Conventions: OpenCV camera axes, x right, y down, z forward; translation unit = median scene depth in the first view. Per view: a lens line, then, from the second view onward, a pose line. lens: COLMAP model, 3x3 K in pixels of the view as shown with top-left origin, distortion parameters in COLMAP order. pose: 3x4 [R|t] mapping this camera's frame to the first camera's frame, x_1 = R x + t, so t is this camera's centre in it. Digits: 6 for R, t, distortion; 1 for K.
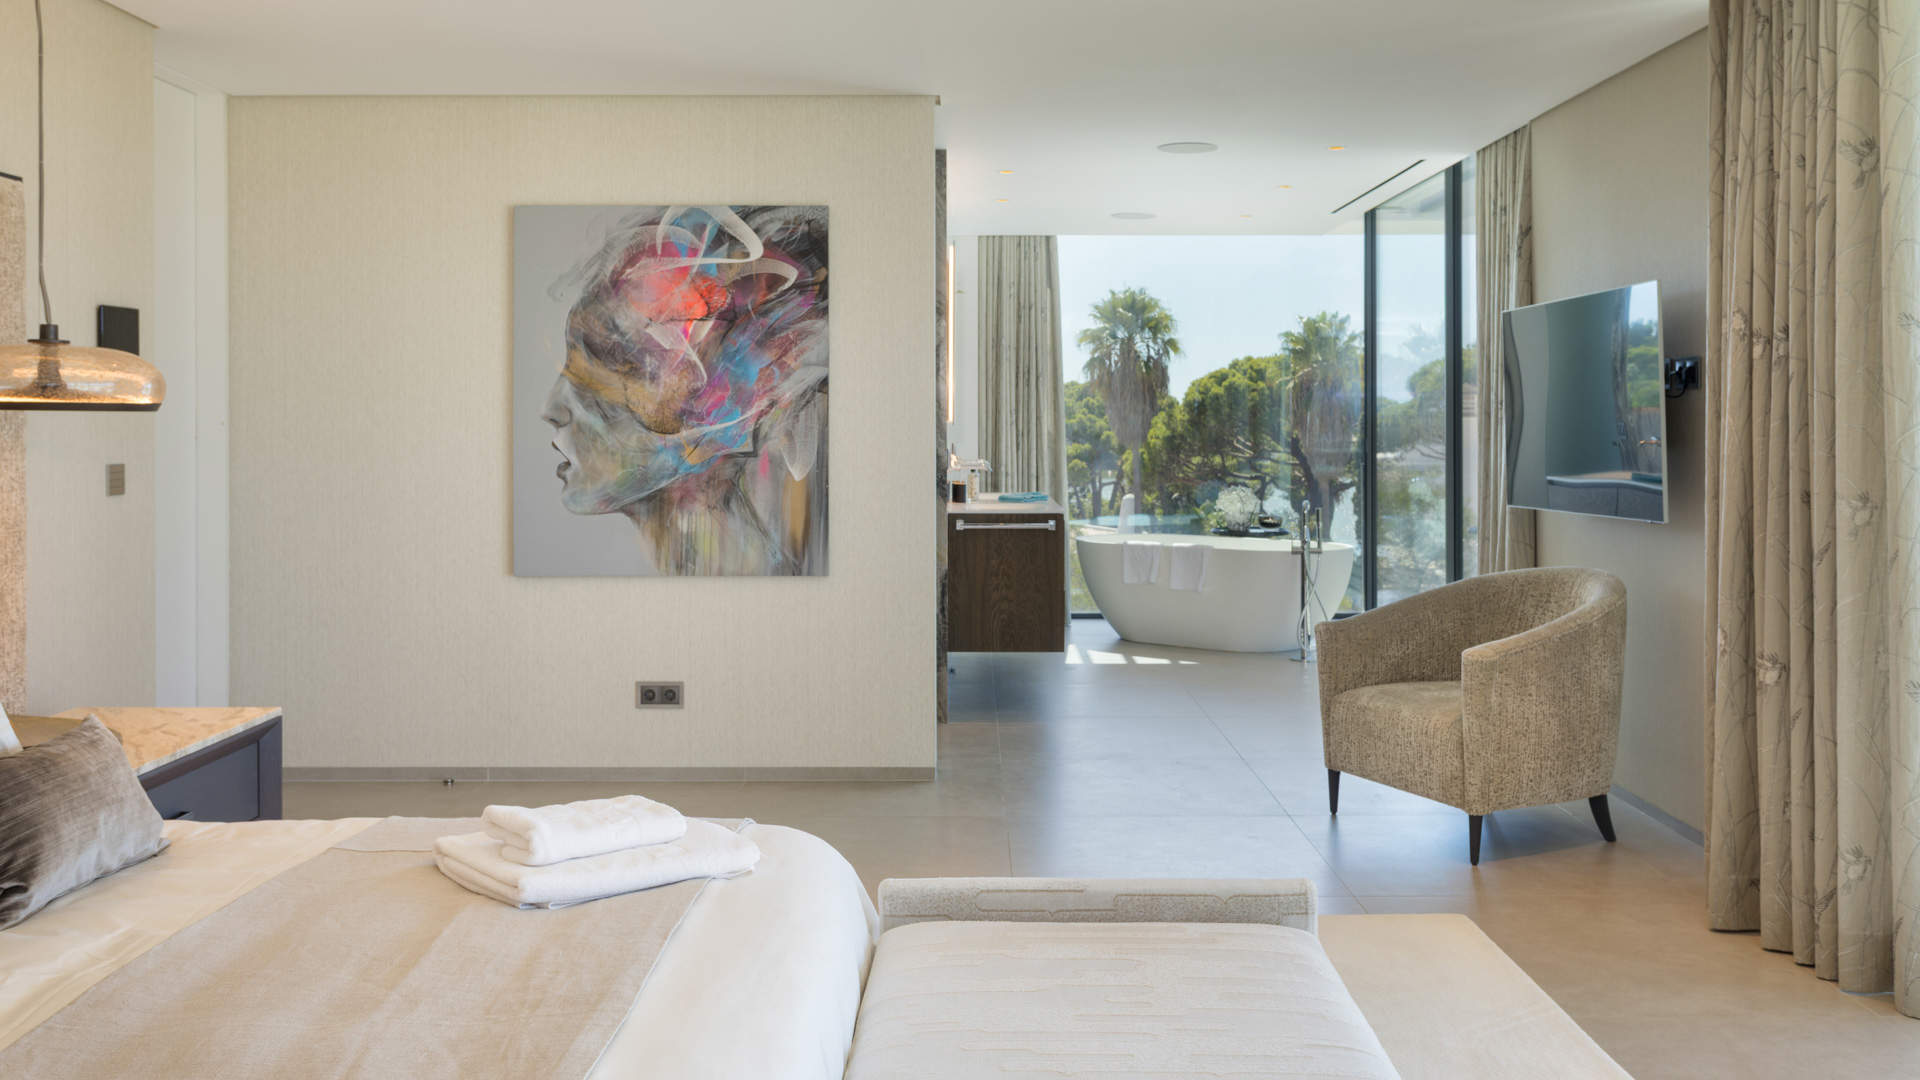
lens RADIAL K [[1709.4, 0, 960.0], [0, 1709.4, 540.0], [0, 0, 1]] dist [0.000542, 0.000055]
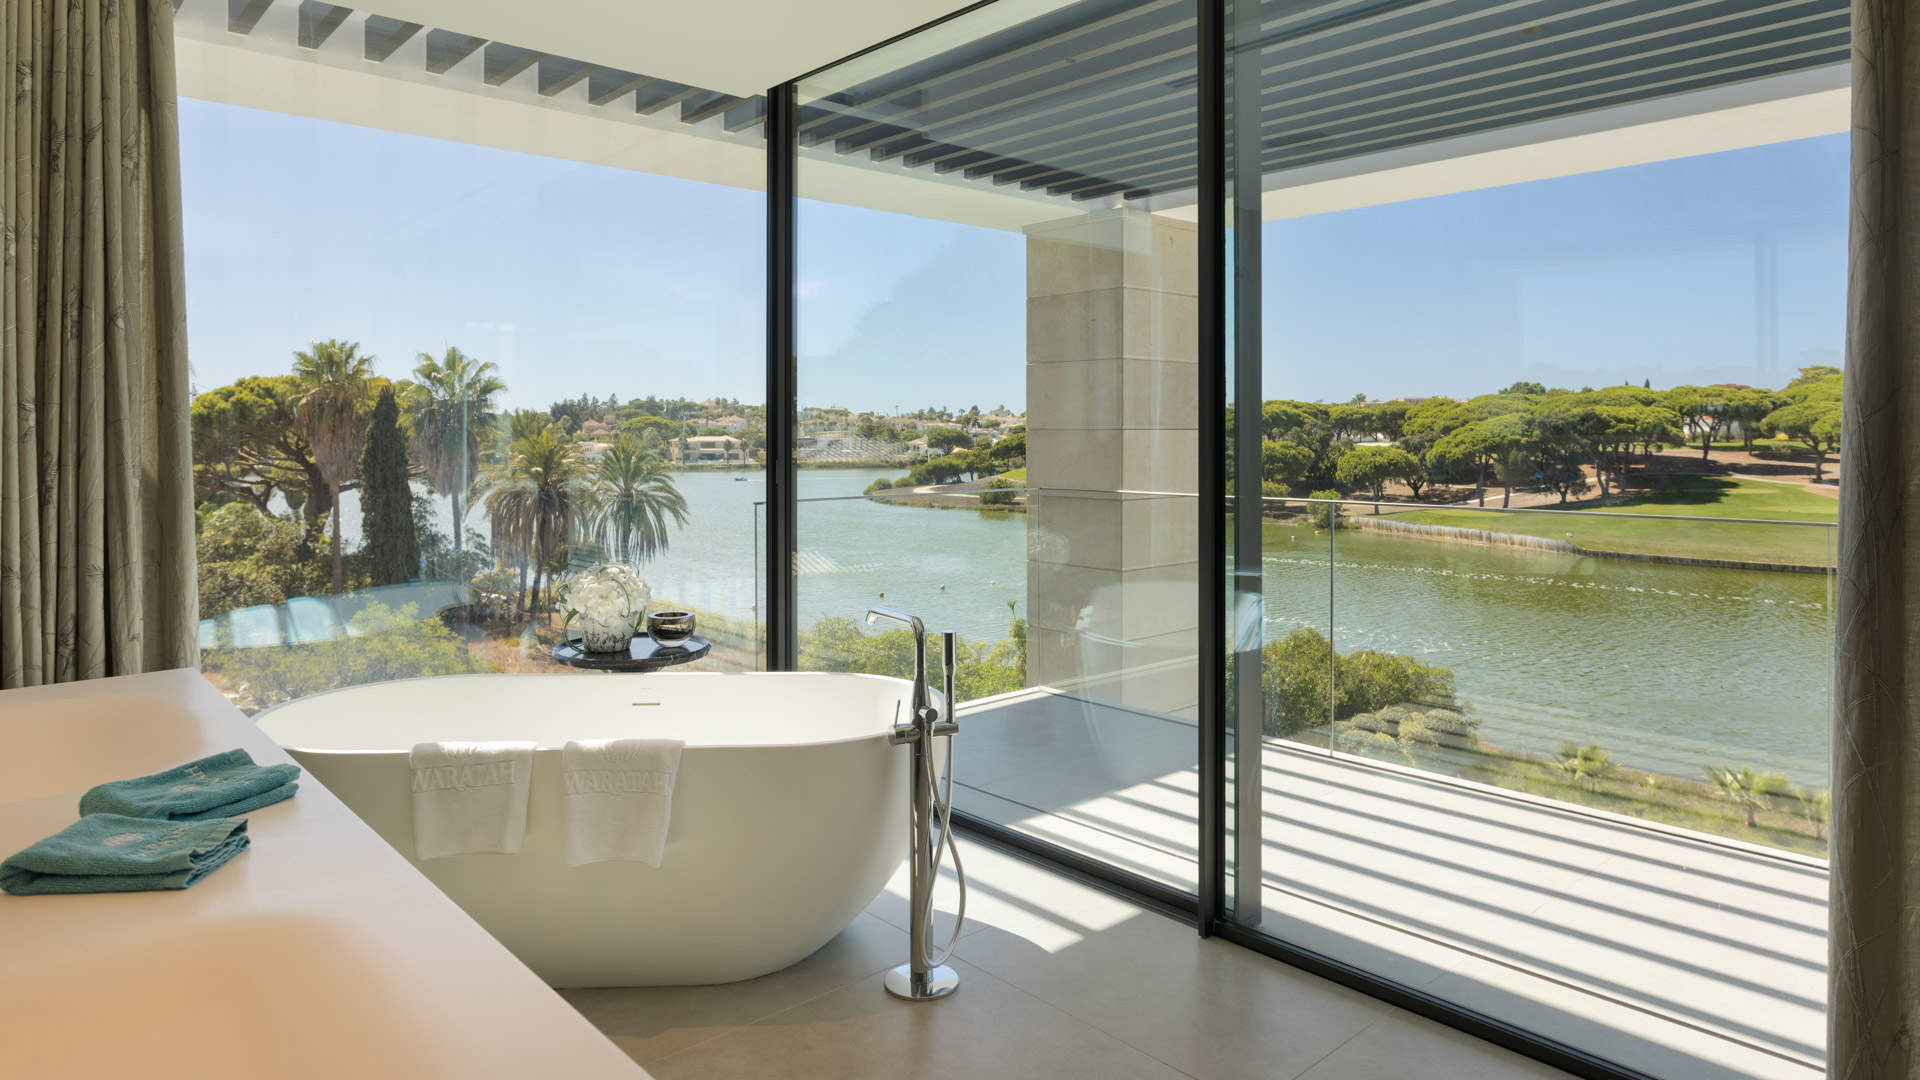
lens RADIAL K [[1125.0, 0, 960.0], [0, 1125.0, 540.0], [0, 0, 1]] dist [-0.001991, -0.000600]
pose [[0.731747, -0.056955, 0.679192, -0.000053], [0.039999, 0.998373, 0.040627, -0.011063], [-0.680401, -0.002562, 0.732835, 0.142730]]
